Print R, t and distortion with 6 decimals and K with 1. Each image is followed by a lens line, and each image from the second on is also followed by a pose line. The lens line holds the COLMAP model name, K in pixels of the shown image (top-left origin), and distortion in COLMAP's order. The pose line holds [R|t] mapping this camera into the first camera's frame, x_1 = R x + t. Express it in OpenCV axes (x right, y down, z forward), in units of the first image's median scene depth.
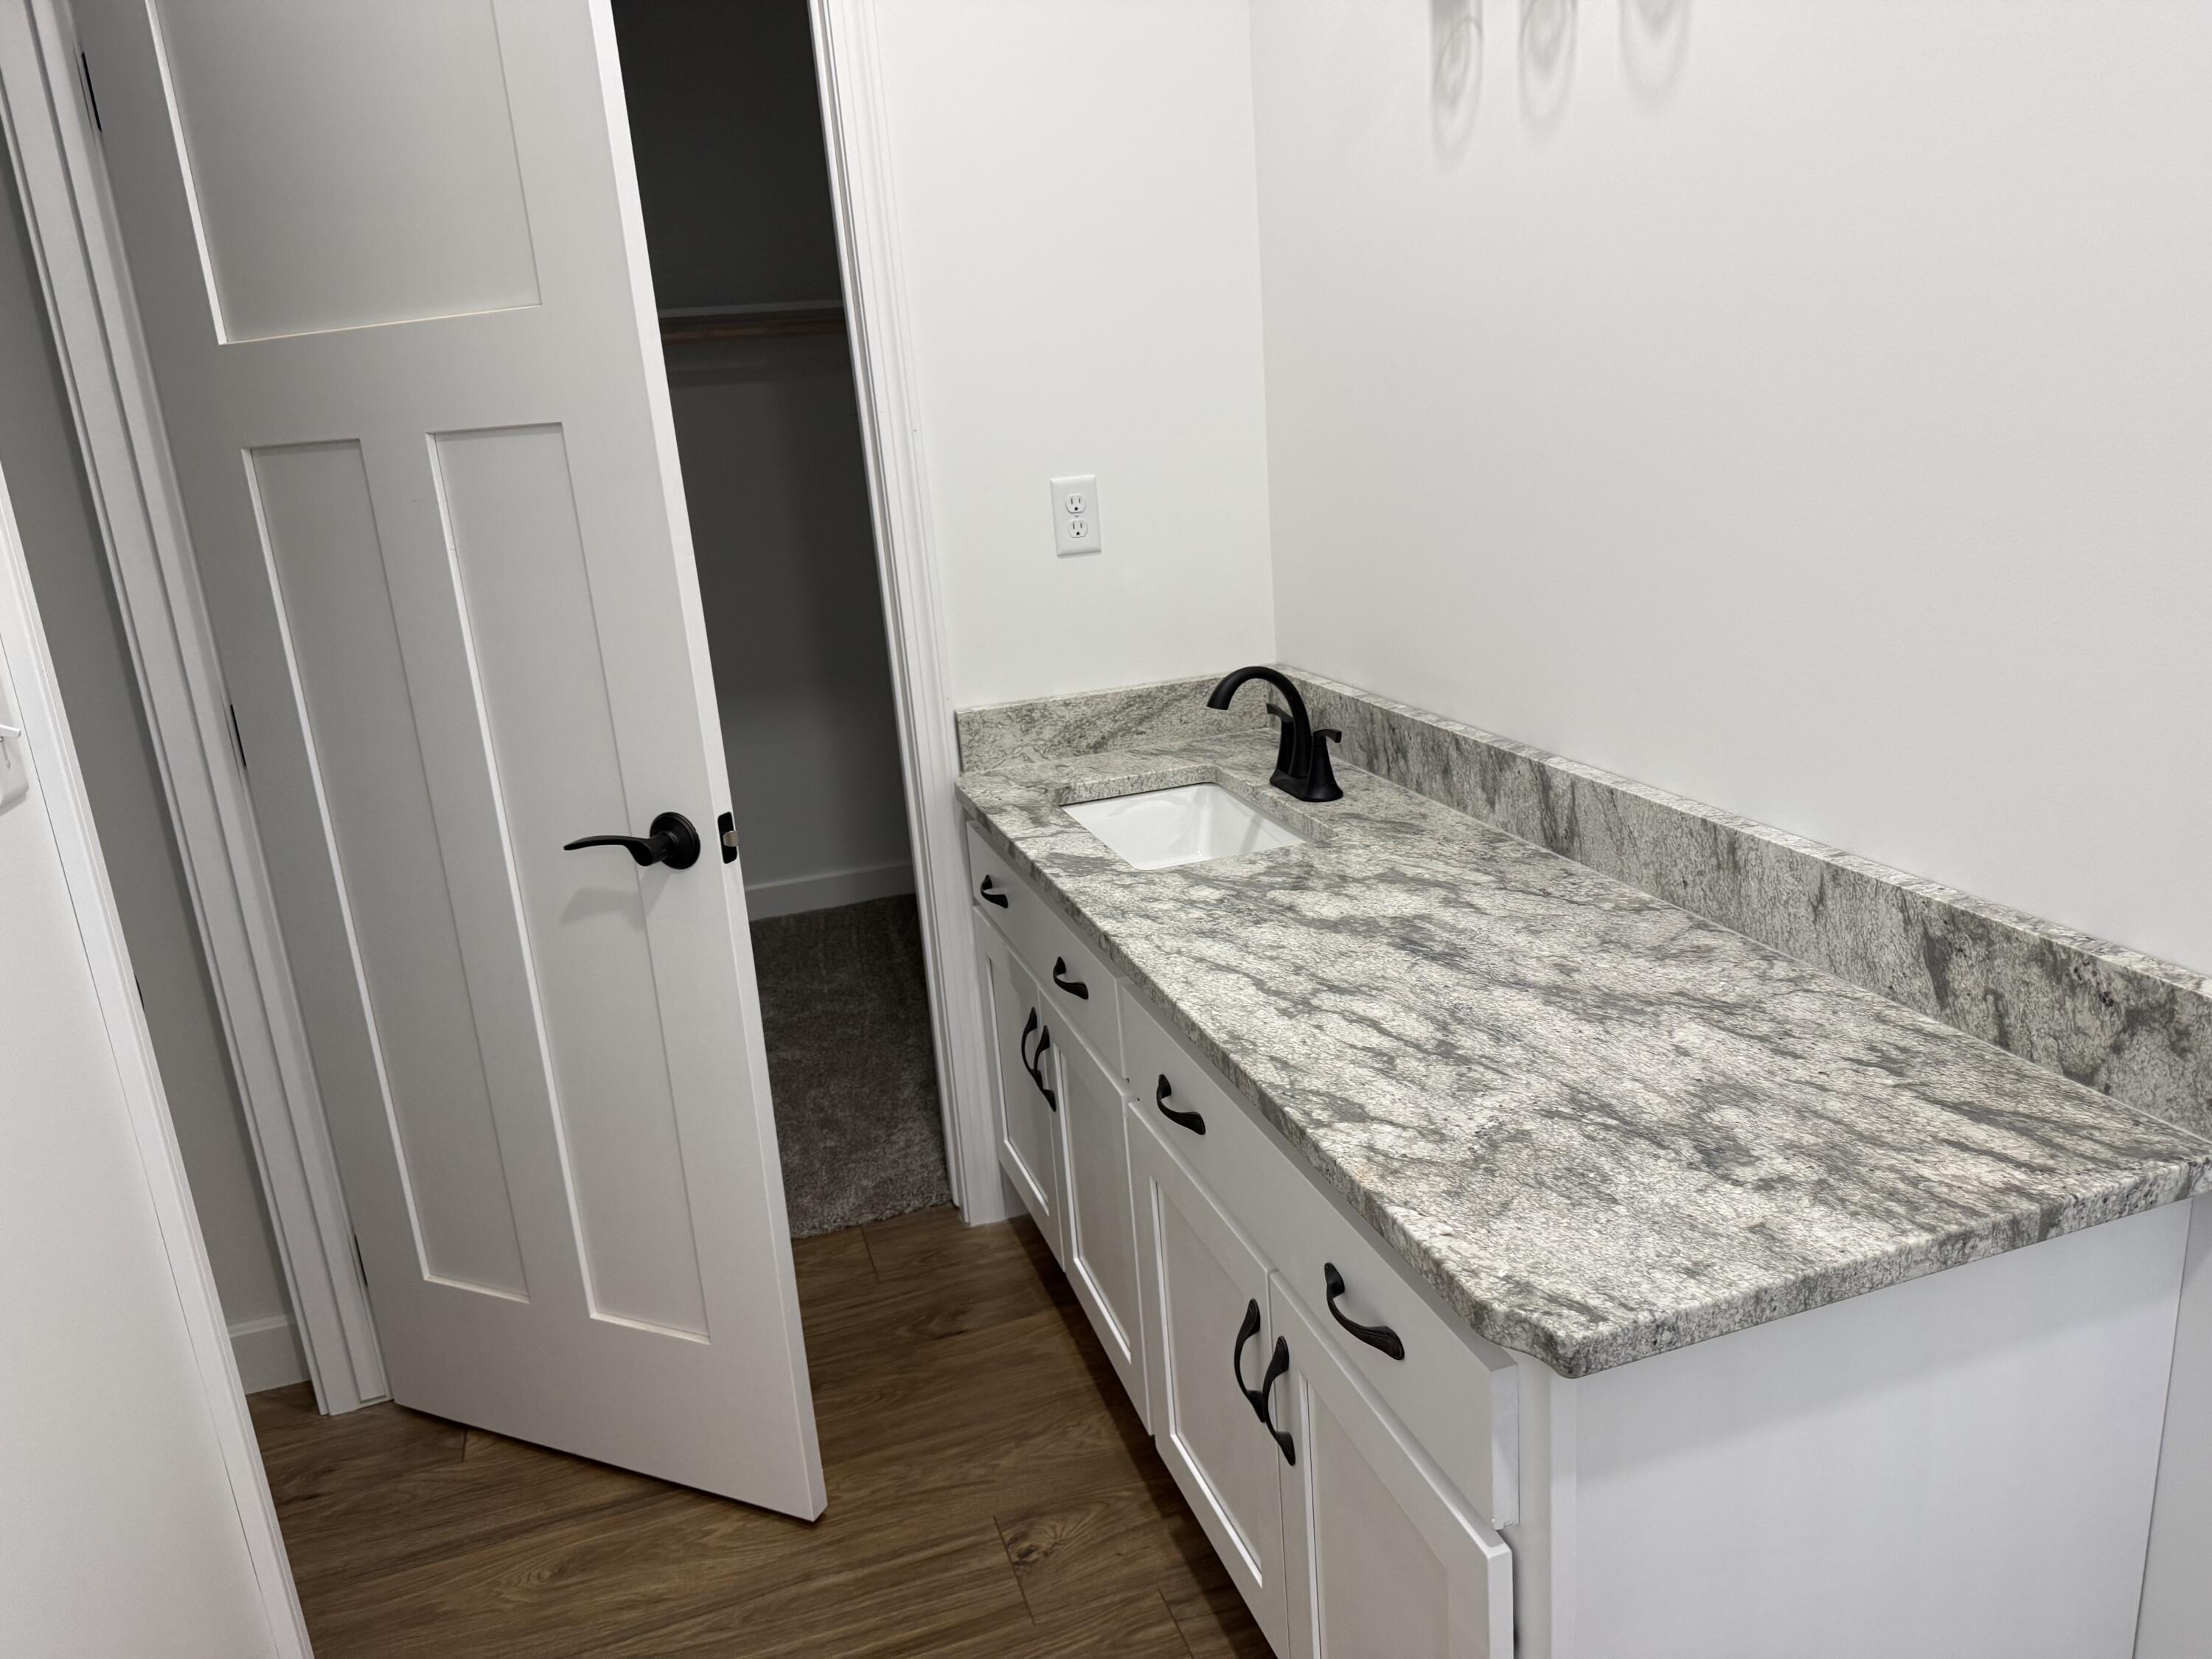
lens RADIAL K [[1530.2, 0, 1105.8], [0, 1530.2, 828.4], [0, 0, 1]] dist [0.001835, -0.020163]
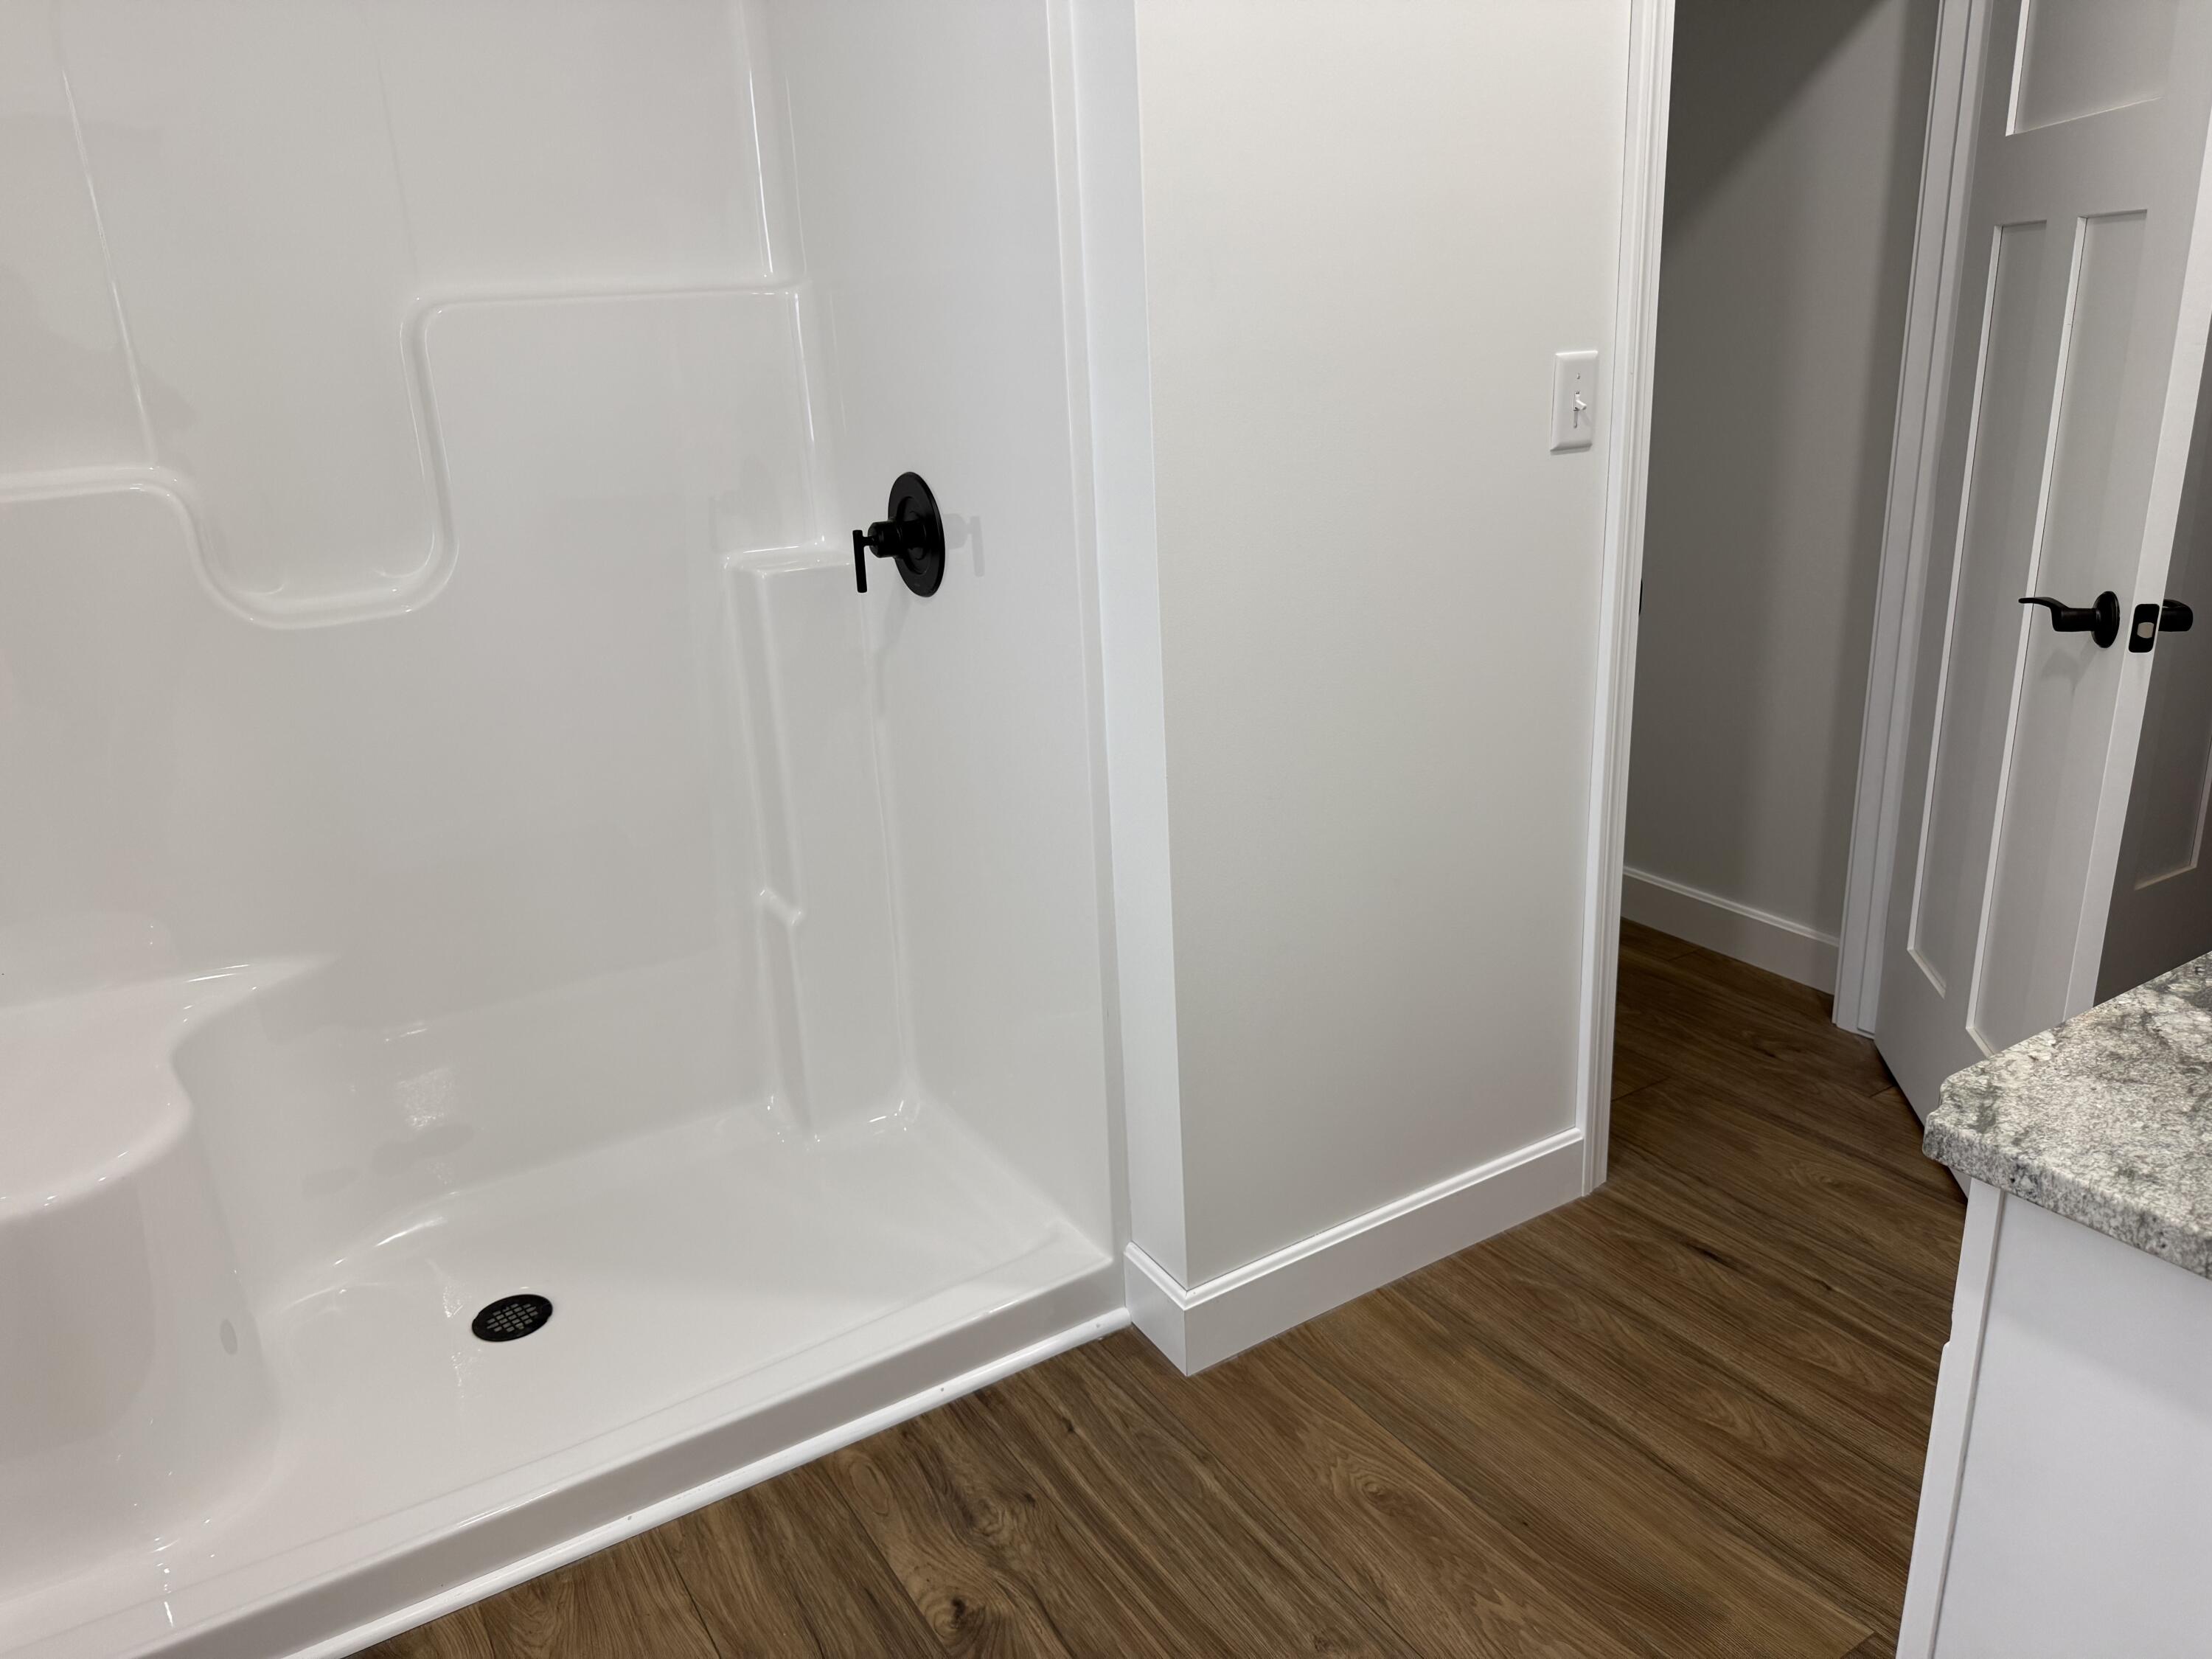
lens RADIAL K [[1530.2, 0, 1102.3], [0, 1530.2, 828.8], [0, 0, 1]] dist [0.001835, -0.020163]
pose [[0.240145, 0.372997, -0.896216, 0.554574], [-0.229368, 0.918894, 0.320975, -0.038834], [0.943250, 0.128483, 0.306221, 0.036228]]
